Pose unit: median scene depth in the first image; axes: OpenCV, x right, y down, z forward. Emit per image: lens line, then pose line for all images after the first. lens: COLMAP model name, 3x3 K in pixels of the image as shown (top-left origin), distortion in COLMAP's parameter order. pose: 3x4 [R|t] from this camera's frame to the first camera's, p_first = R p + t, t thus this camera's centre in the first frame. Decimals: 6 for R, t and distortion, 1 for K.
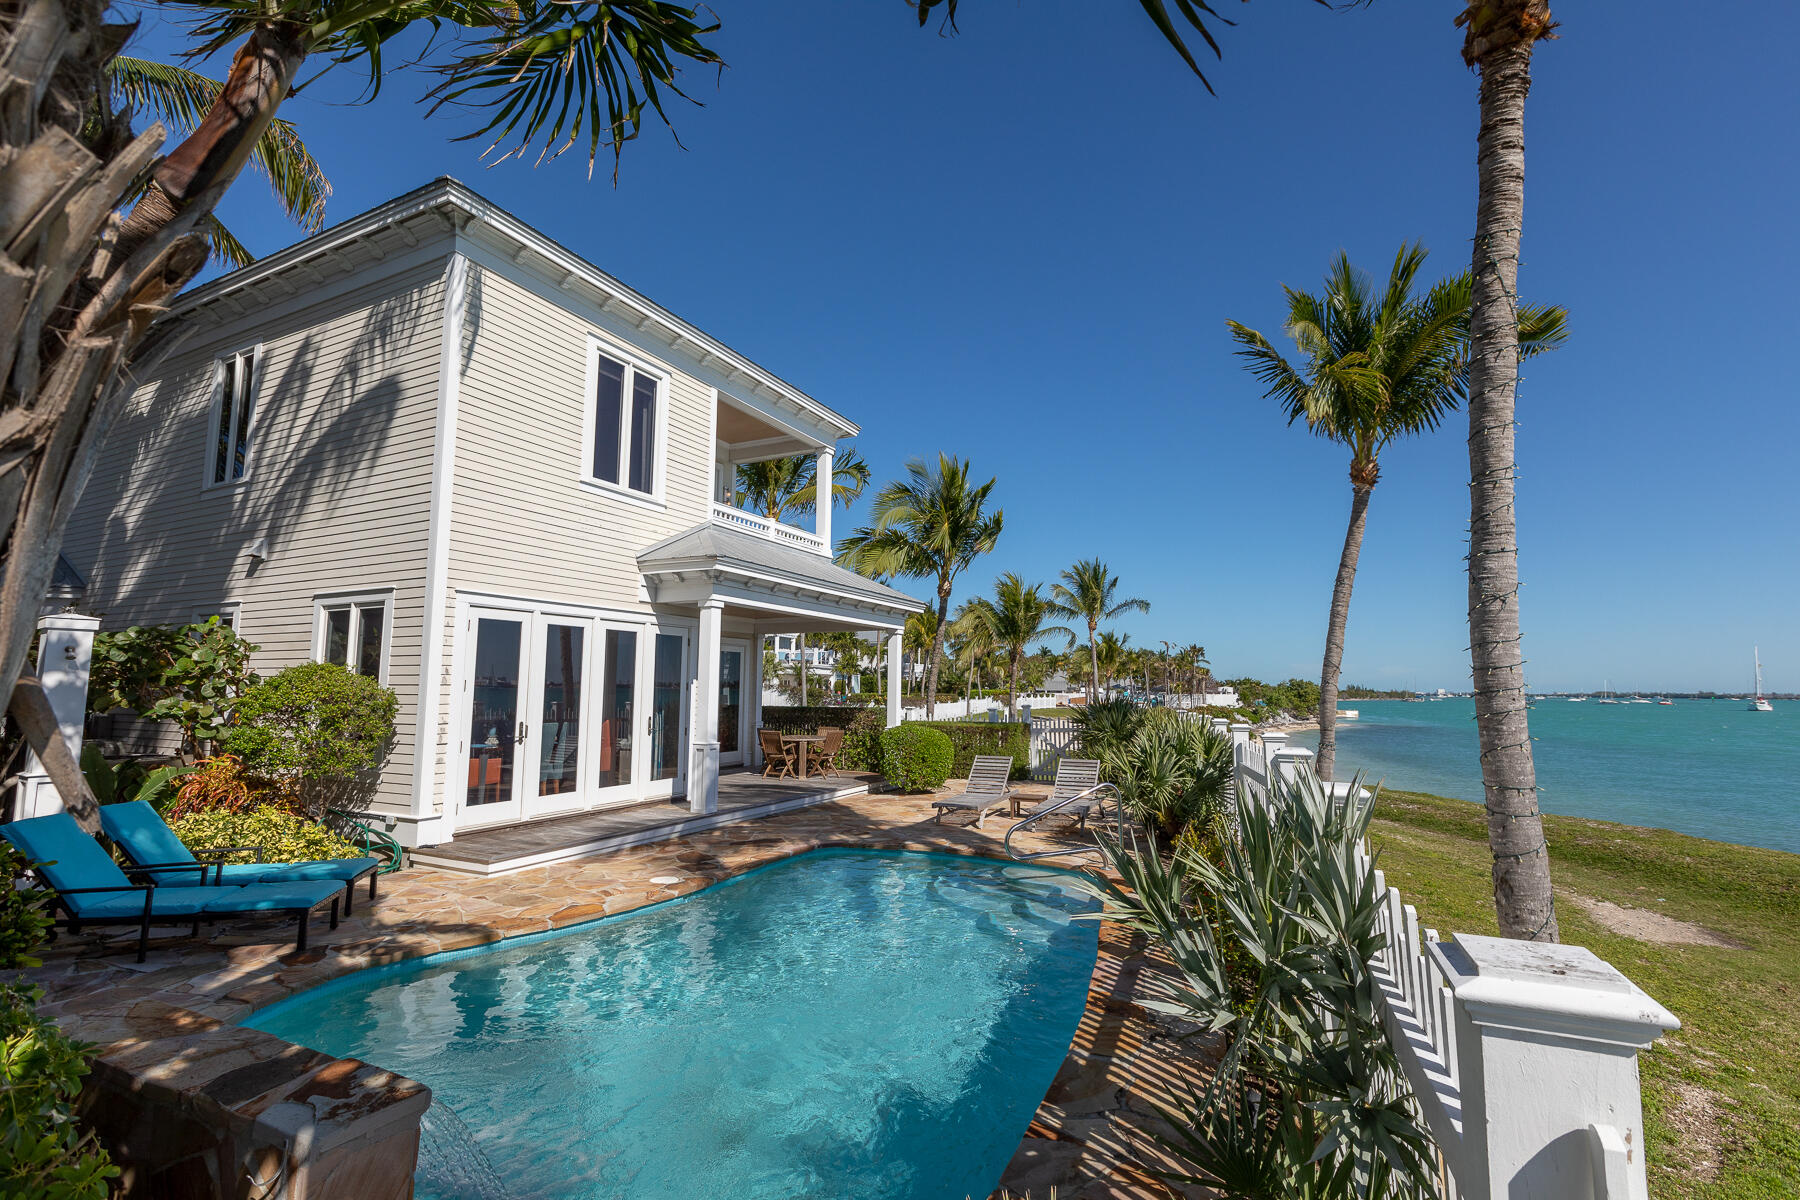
lens RADIAL K [[810.5, 0, 900.6], [0, 810.5, 591.0], [0, 0, 1]] dist [0.001814, -0.000581]
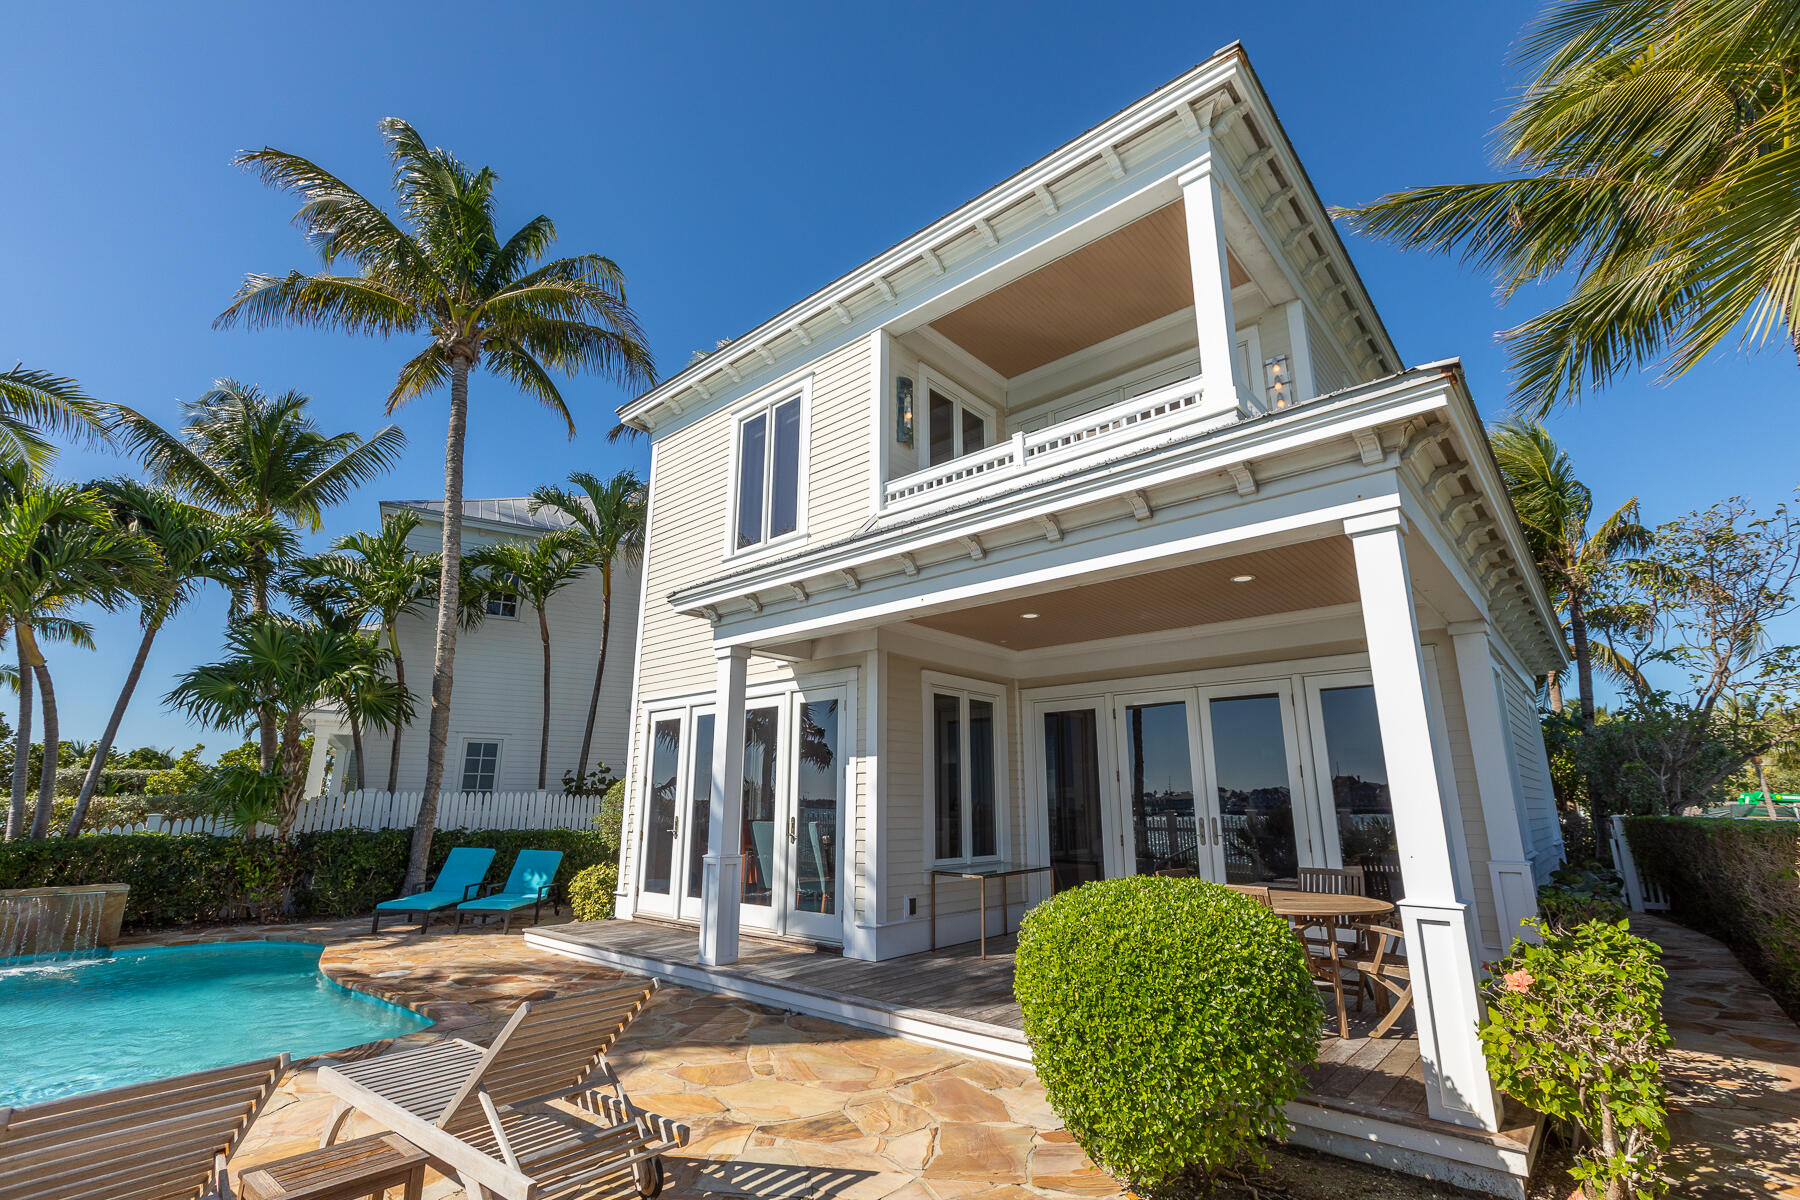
lens RADIAL K [[810.5, 0, 889.8], [0, 810.5, 601.4], [0, 0, 1]] dist [0.001814, -0.000581]
pose [[-0.266413, -0.246247, -0.931873, 0.413949], [0.110872, 0.952567, -0.283412, 0.193290], [0.957461, -0.178824, -0.226474, 1.325821]]
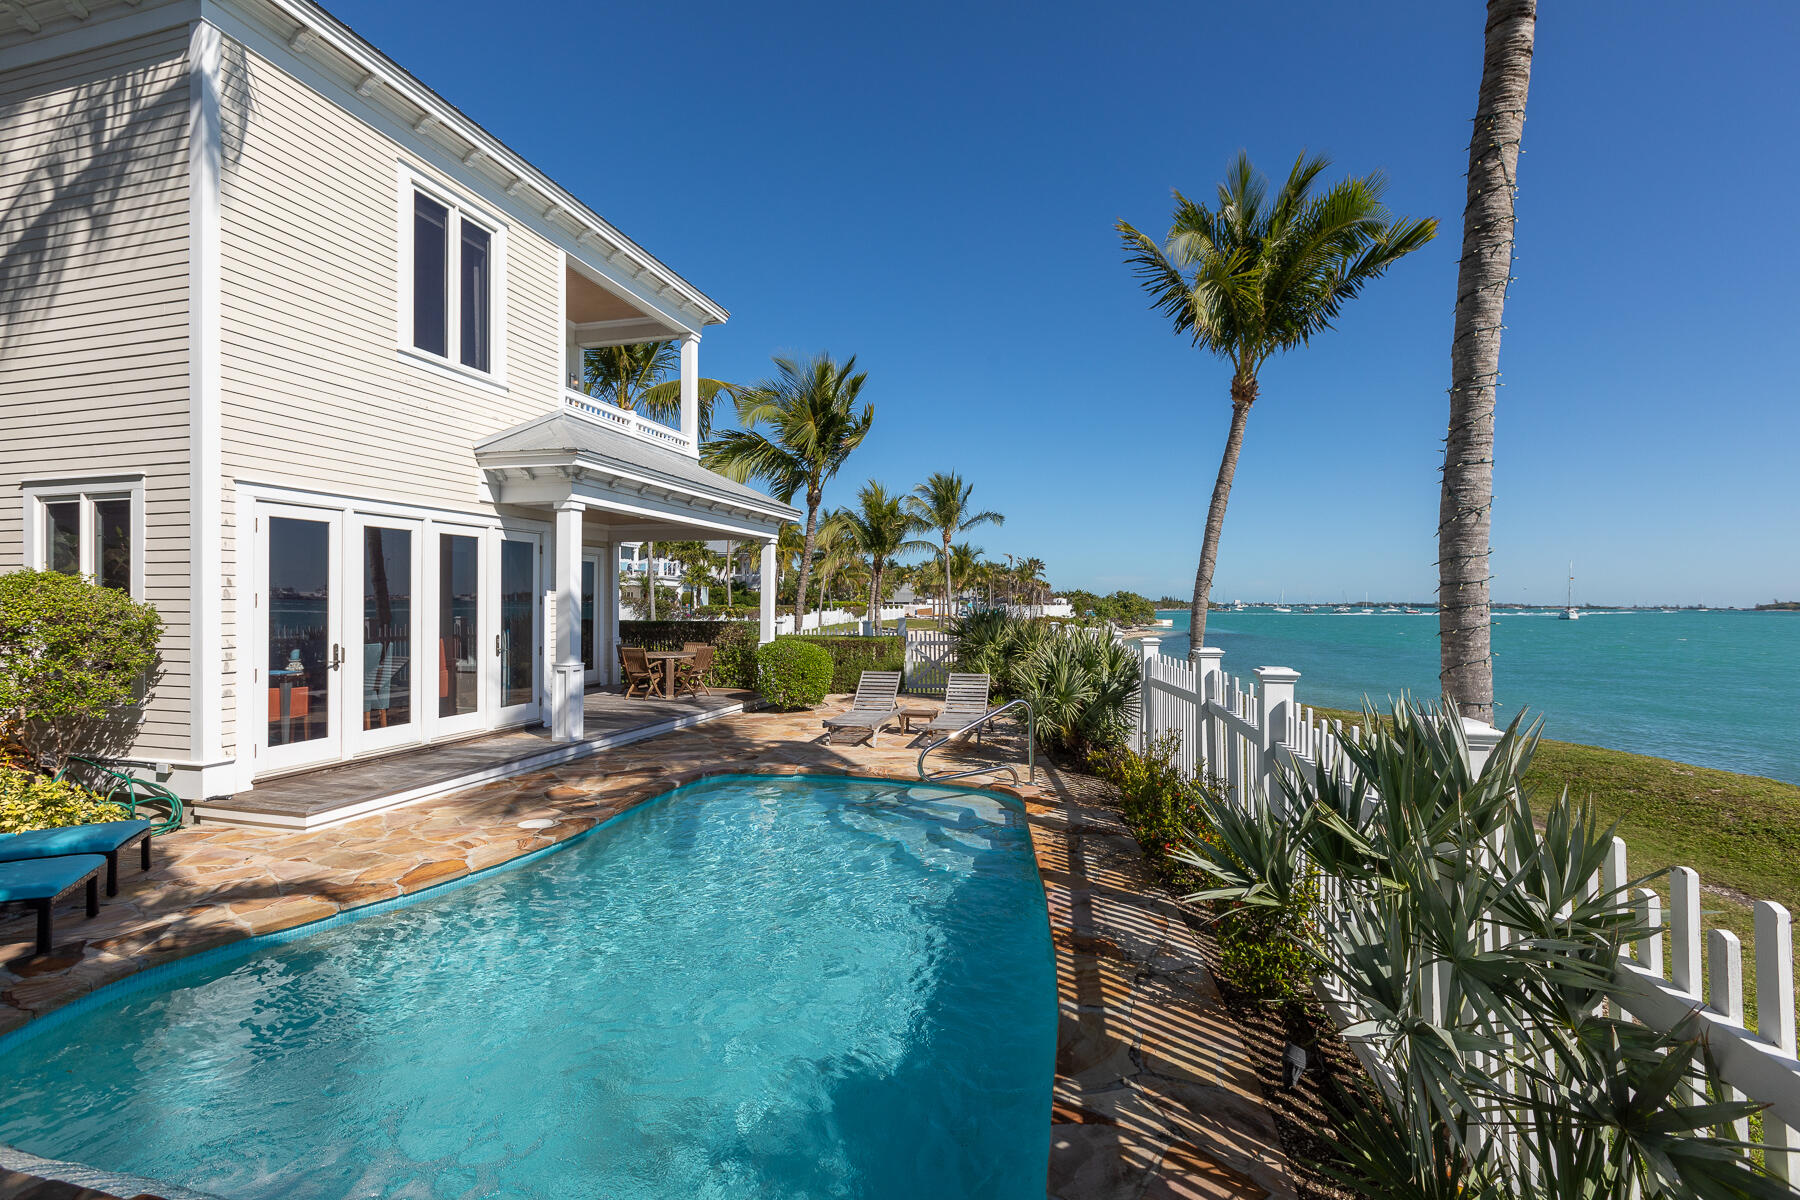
lens RADIAL K [[810.5, 0, 900.7], [0, 810.5, 596.2], [0, 0, 1]] dist [0.001814, -0.000581]
pose [[0.981685, -0.000478, 0.190508, -0.051853], [-0.021405, 0.993389, 0.112787, 0.006660], [-0.189303, -0.114799, 0.975185, 0.078521]]
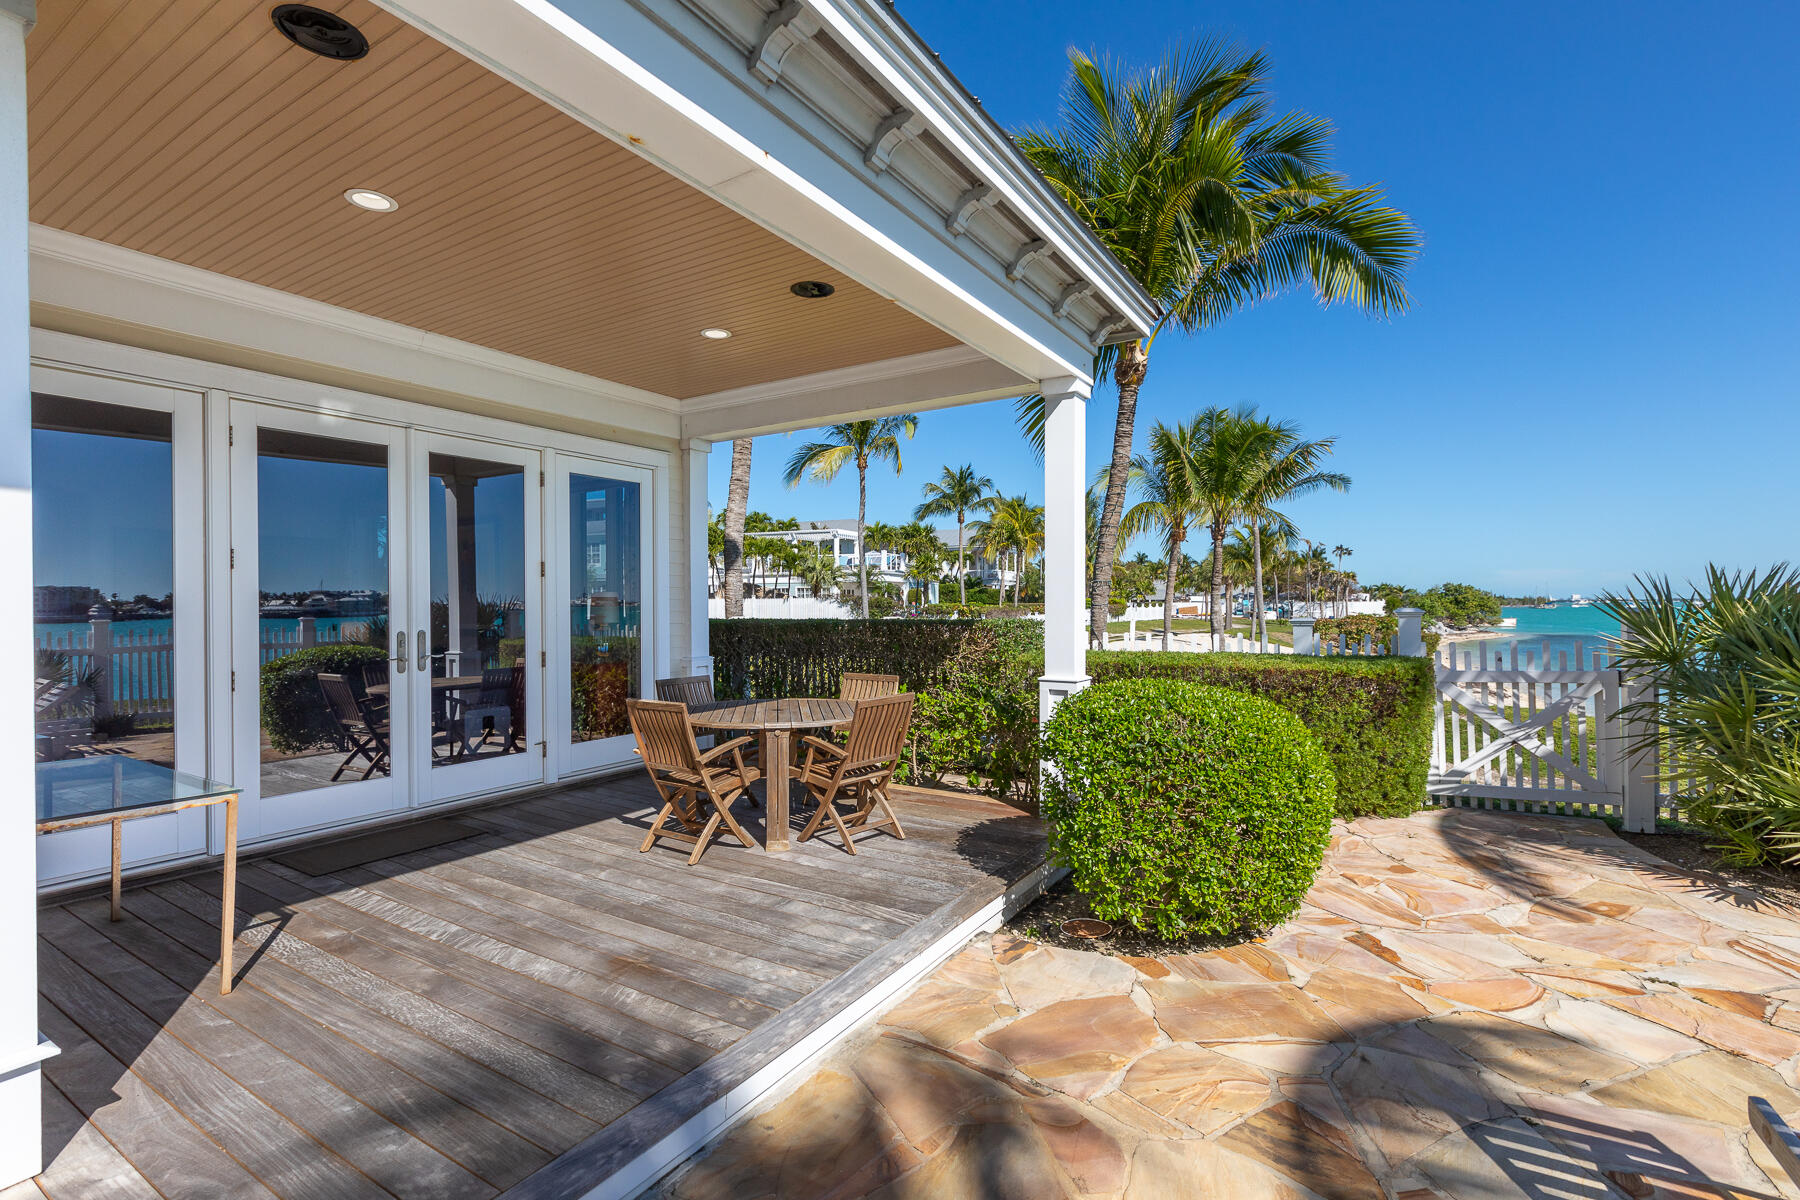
lens RADIAL K [[810.5, 0, 893.8], [0, 810.5, 604.4], [0, 0, 1]] dist [0.001814, -0.000581]
pose [[0.994567, -0.014465, -0.103089, -0.058297], [0.026761, 0.992543, 0.118918, 0.141229], [0.100600, -0.121031, 0.987538, 0.967078]]
